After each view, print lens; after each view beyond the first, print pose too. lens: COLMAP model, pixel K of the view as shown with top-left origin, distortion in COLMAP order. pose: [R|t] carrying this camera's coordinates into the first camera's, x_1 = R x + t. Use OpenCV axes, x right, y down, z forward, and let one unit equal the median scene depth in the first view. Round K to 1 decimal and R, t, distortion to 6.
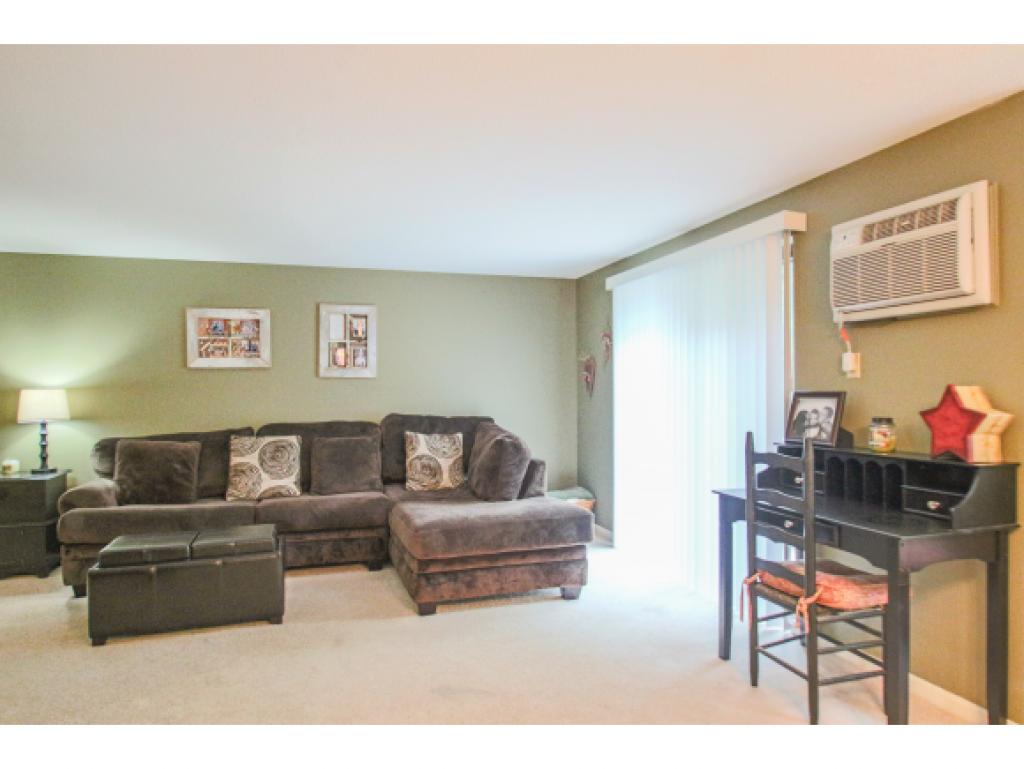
lens RADIAL K [[626.9, 0, 519.4], [0, 626.9, 389.1], [0, 0, 1]] dist [-0.018309, -0.001467]
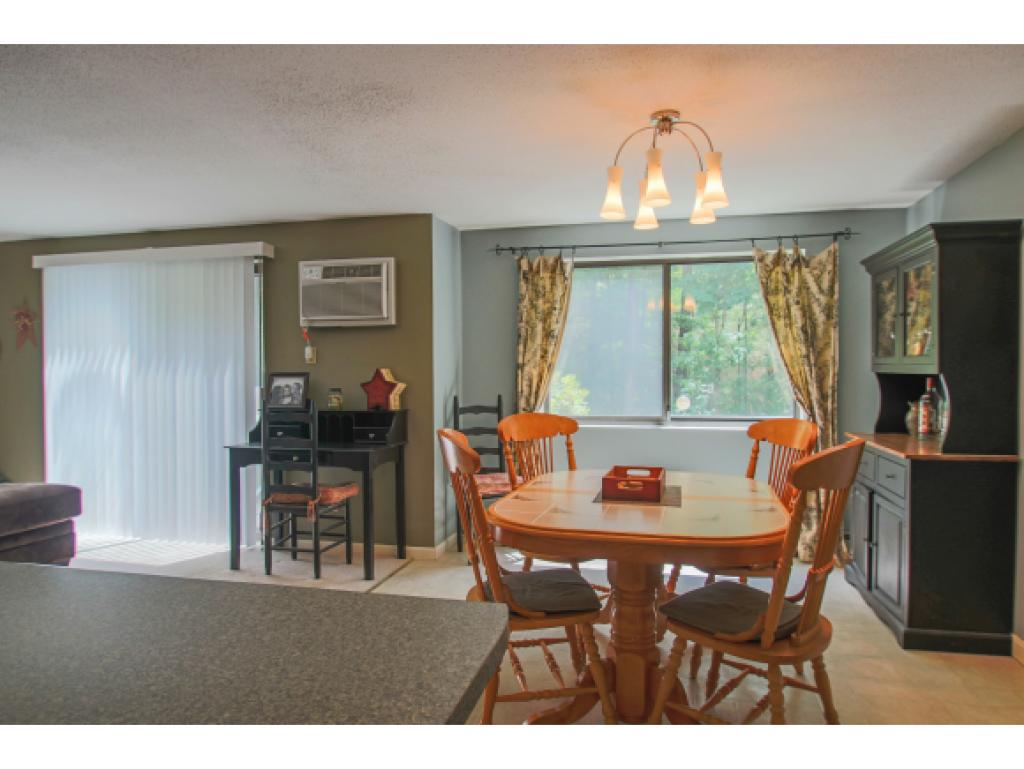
lens RADIAL K [[659.2, 0, 515.6], [0, 659.2, 388.1], [0, 0, 1]] dist [-0.019300, 0.000208]
pose [[0.526764, -0.020698, 0.849760, -0.355729], [-0.000053, 0.999703, 0.024383, 0.001803], [-0.850012, -0.012889, 0.526606, -0.169268]]
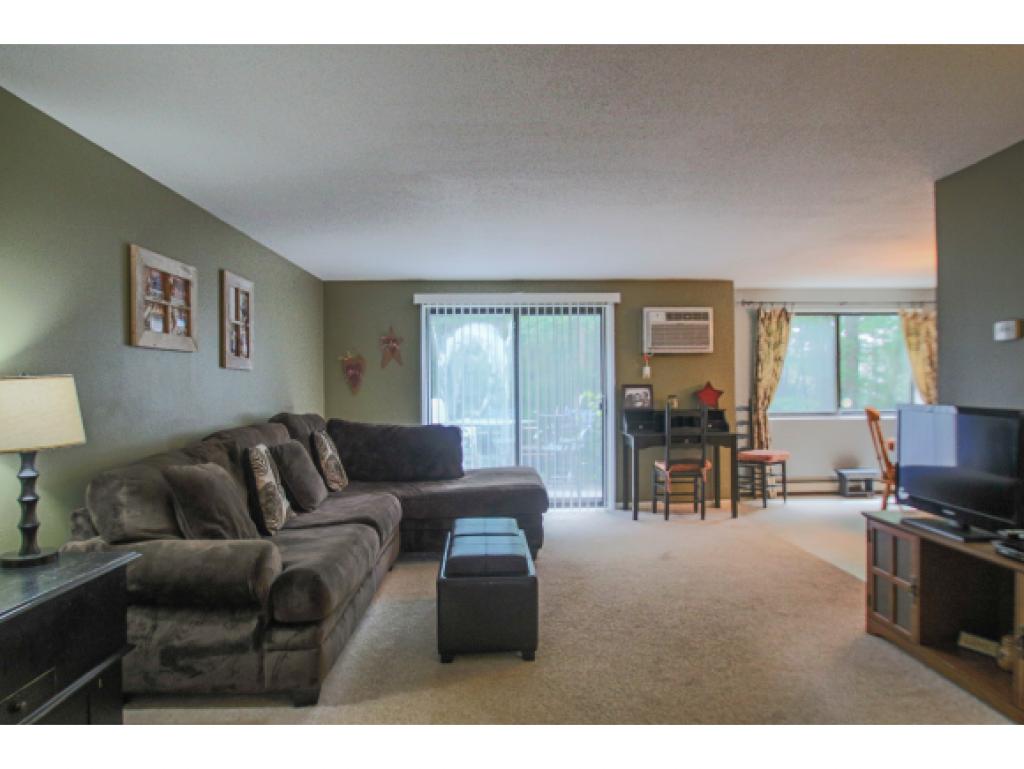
lens RADIAL K [[626.9, 0, 519.4], [0, 626.9, 389.1], [0, 0, 1]] dist [-0.018309, -0.001467]
pose [[0.277894, -0.002245, 0.960609, -1.068348], [0.007827, 0.999969, 0.000073, 0.010280], [-0.960580, 0.007499, 0.277903, 0.514076]]
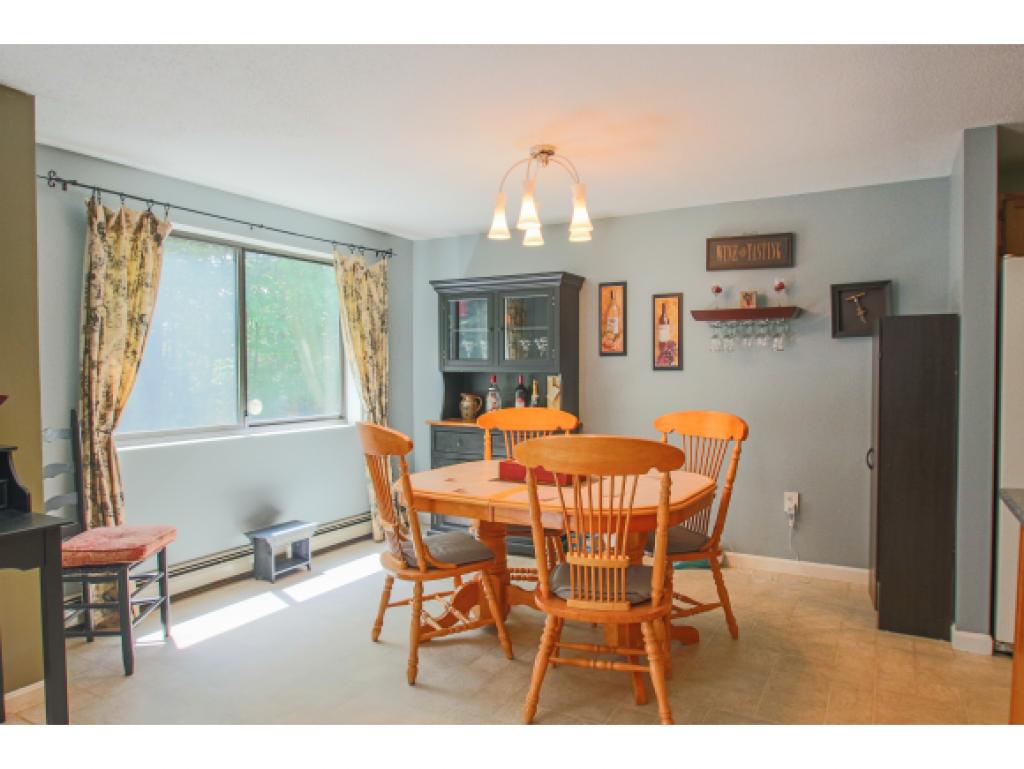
lens RADIAL K [[659.2, 0, 515.6], [0, 659.2, 388.1], [0, 0, 1]] dist [-0.019300, 0.000208]
pose [[-0.669378, -0.013745, 0.742795, -0.269451], [0.007497, 0.999653, 0.025255, 0.003196], [-0.742884, 0.022474, -0.669043, 0.509088]]
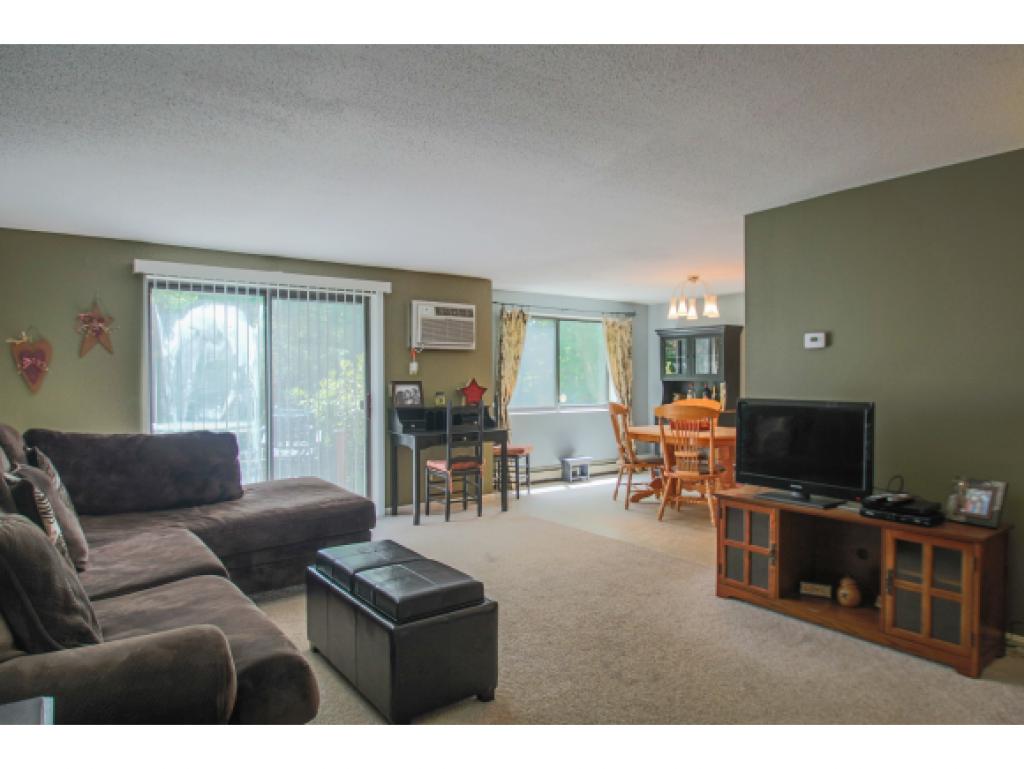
lens RADIAL K [[626.9, 0, 519.4], [0, 626.9, 389.1], [0, 0, 1]] dist [-0.018309, -0.001467]
pose [[-0.301720, -0.007375, 0.953368, -0.985942], [0.005423, 0.999941, 0.009452, 0.007939], [-0.953381, 0.008022, -0.301662, 0.813830]]
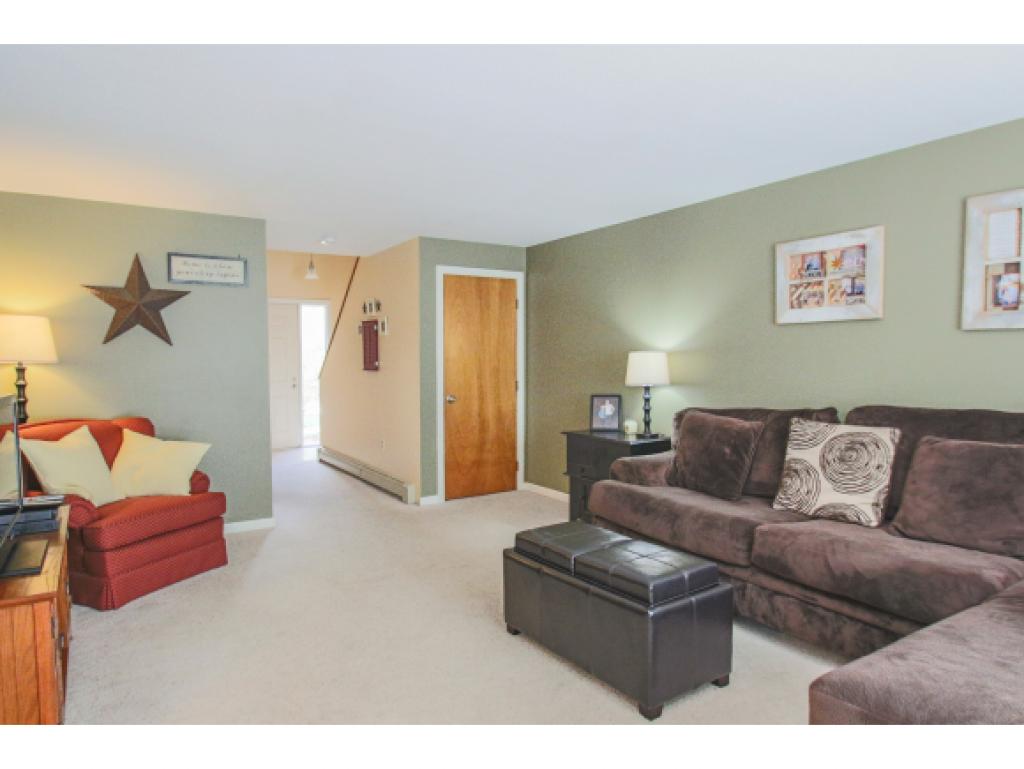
lens RADIAL K [[626.9, 0, 519.4], [0, 626.9, 389.1], [0, 0, 1]] dist [-0.018309, -0.001467]
pose [[0.262387, 0.051633, -0.963580, 0.133796], [0.000991, 0.998552, 0.053777, 0.004209], [0.964962, -0.015066, 0.261956, 0.526949]]
